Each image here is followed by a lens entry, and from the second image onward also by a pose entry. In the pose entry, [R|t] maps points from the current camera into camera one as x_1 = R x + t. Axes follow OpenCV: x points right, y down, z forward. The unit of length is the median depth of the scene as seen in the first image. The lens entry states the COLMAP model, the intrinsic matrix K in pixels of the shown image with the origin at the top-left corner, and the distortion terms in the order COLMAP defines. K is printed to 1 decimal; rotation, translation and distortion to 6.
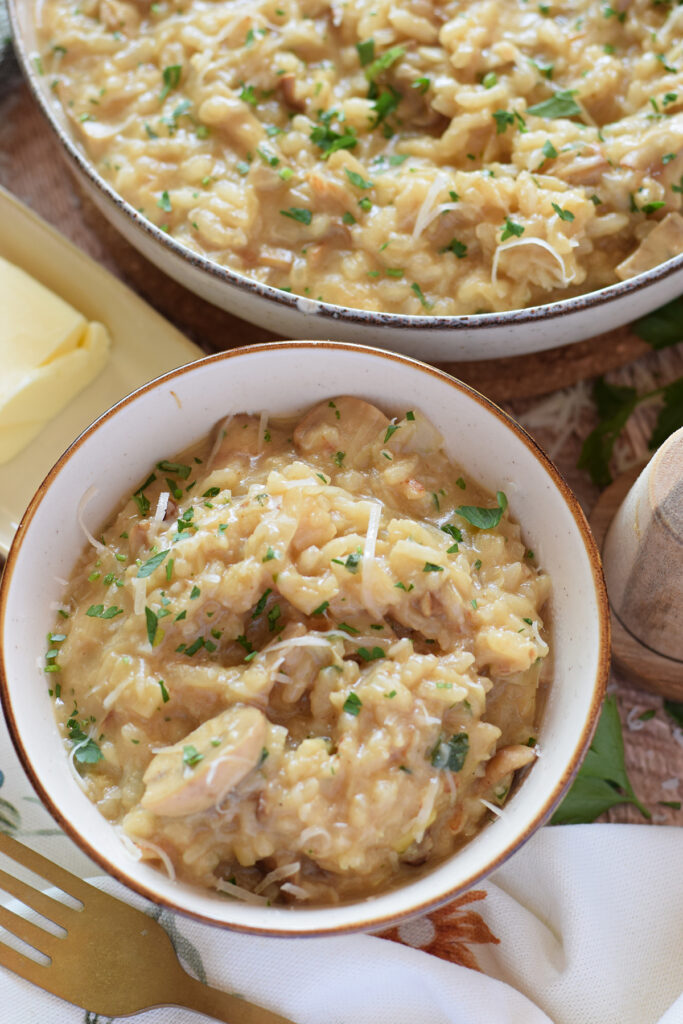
lens RADIAL K [[2529.1, 0, 341.5], [0, 2529.1, 512.0], [0, 0, 1]] dist [-0.113936, -0.832785]
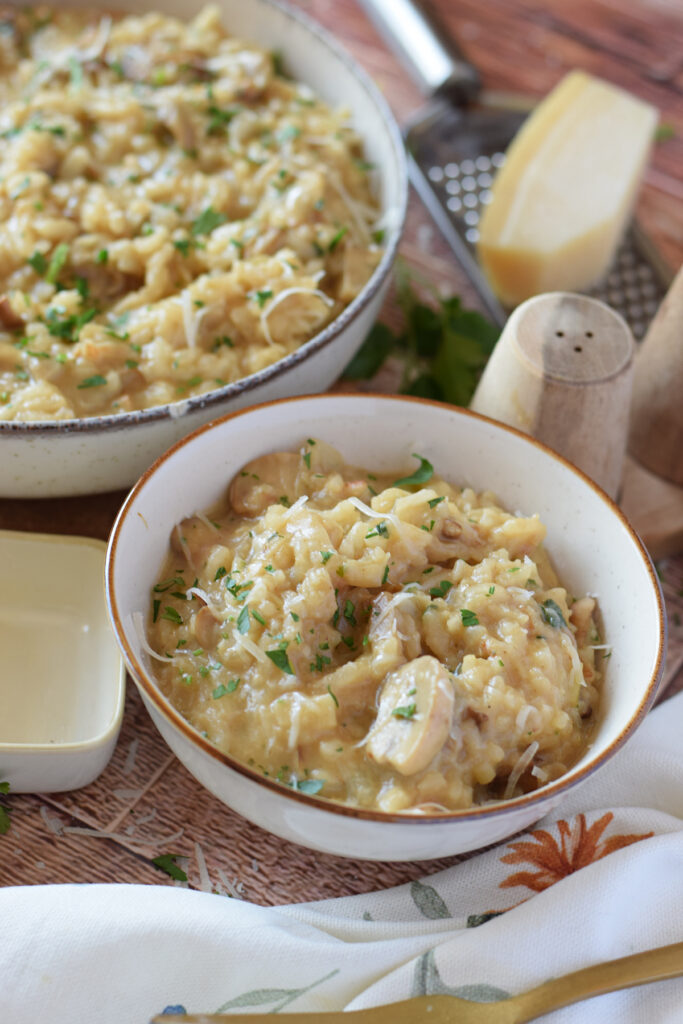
lens RADIAL K [[2416.3, 0, 341.5], [0, 2416.3, 512.0], [0, 0, 1]] dist [-0.115181, -0.069048]
pose [[0.726167, -0.438496, 0.529531, -0.539852], [0.587762, 0.795518, -0.147265, 0.151825], [-0.356676, 0.418177, 0.835410, 0.106593]]
